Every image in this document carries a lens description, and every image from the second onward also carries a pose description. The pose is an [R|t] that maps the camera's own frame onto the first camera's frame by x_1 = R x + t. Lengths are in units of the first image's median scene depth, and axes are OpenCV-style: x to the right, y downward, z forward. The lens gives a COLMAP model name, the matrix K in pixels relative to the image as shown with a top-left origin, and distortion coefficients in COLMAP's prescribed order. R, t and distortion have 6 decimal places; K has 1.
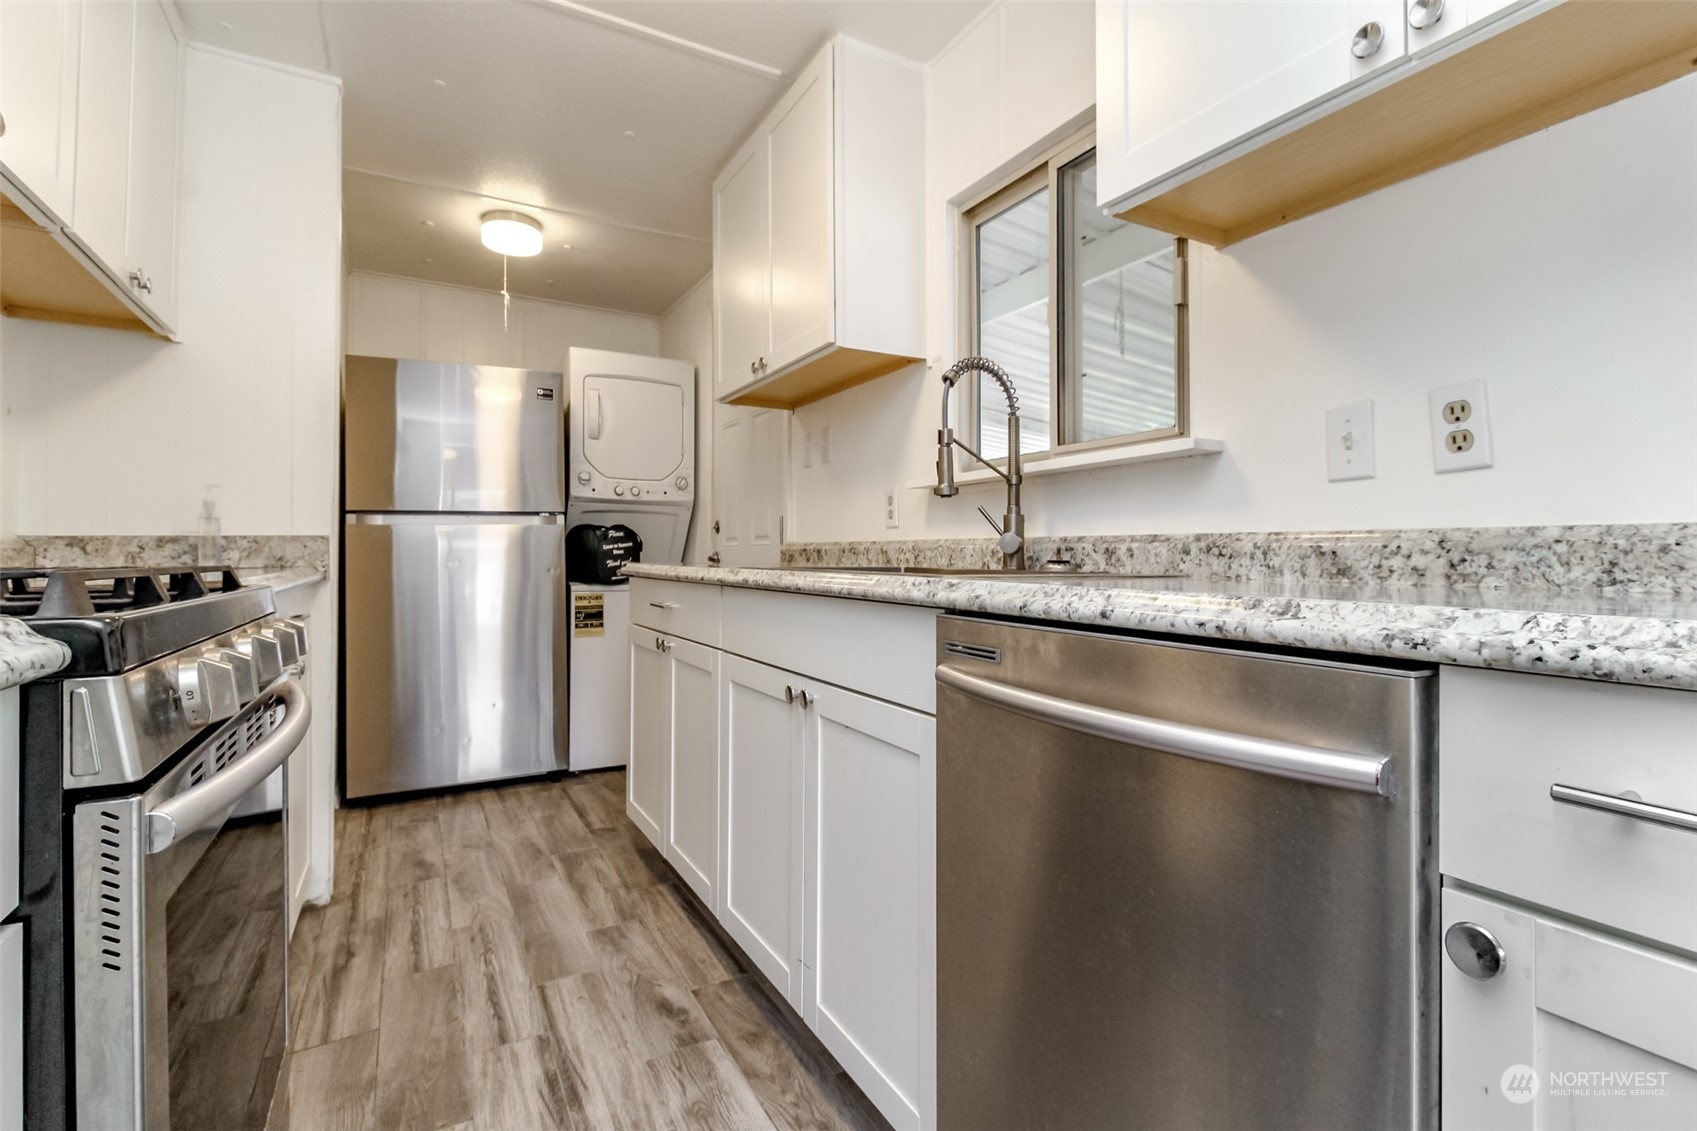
lens RADIAL K [[784.3, 0, 861.1], [0, 784.3, 543.0], [0, 0, 1]] dist [0.006718, -0.007344]
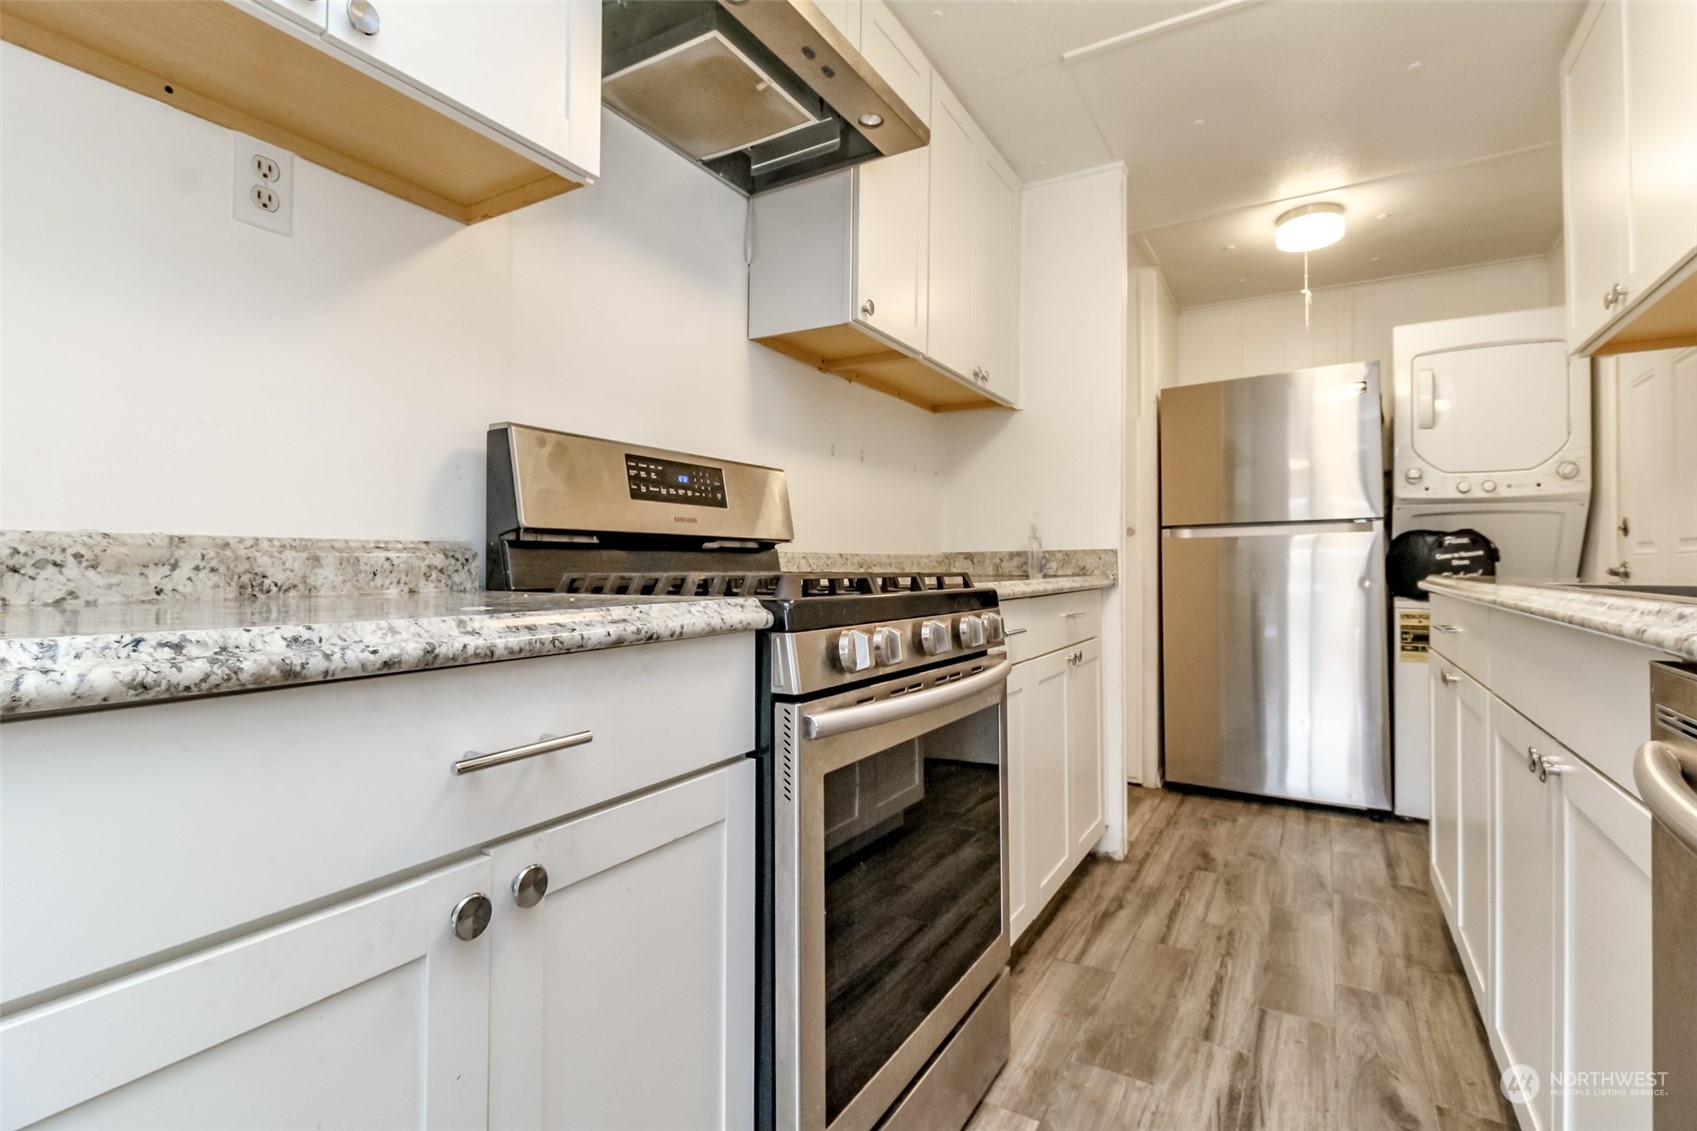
lens RADIAL K [[784.3, 0, 835.1], [0, 784.3, 551.2], [0, 0, 1]] dist [0.006718, -0.007344]
pose [[0.478373, -0.013810, -0.878048, 0.160829], [0.011081, 0.999892, -0.009689, 0.000327], [0.878087, -0.005094, 0.478474, 0.059479]]
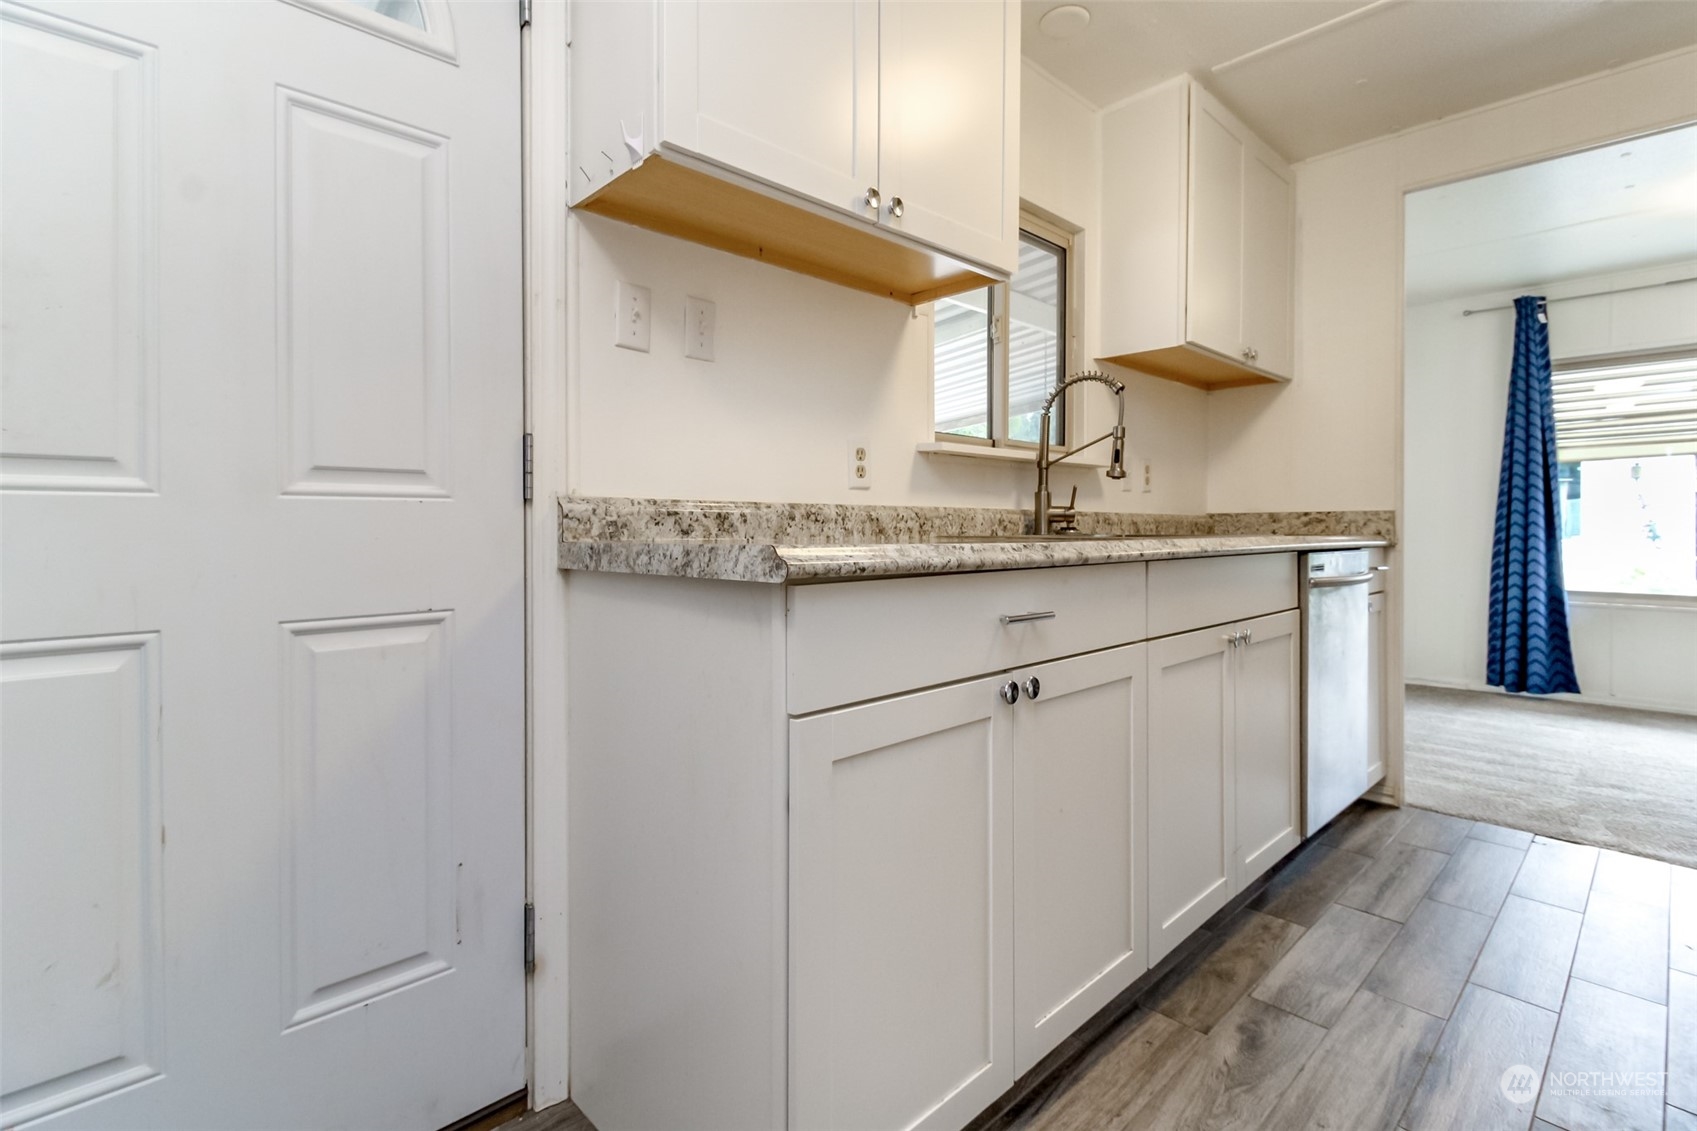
lens RADIAL K [[784.3, 0, 820.5], [0, 784.3, 520.1], [0, 0, 1]] dist [0.006718, -0.007344]
pose [[-0.216056, -0.006281, 0.976361, -0.762101], [-0.023265, 0.999729, 0.001283, 0.013129], [-0.976104, -0.022438, -0.216144, 1.278848]]
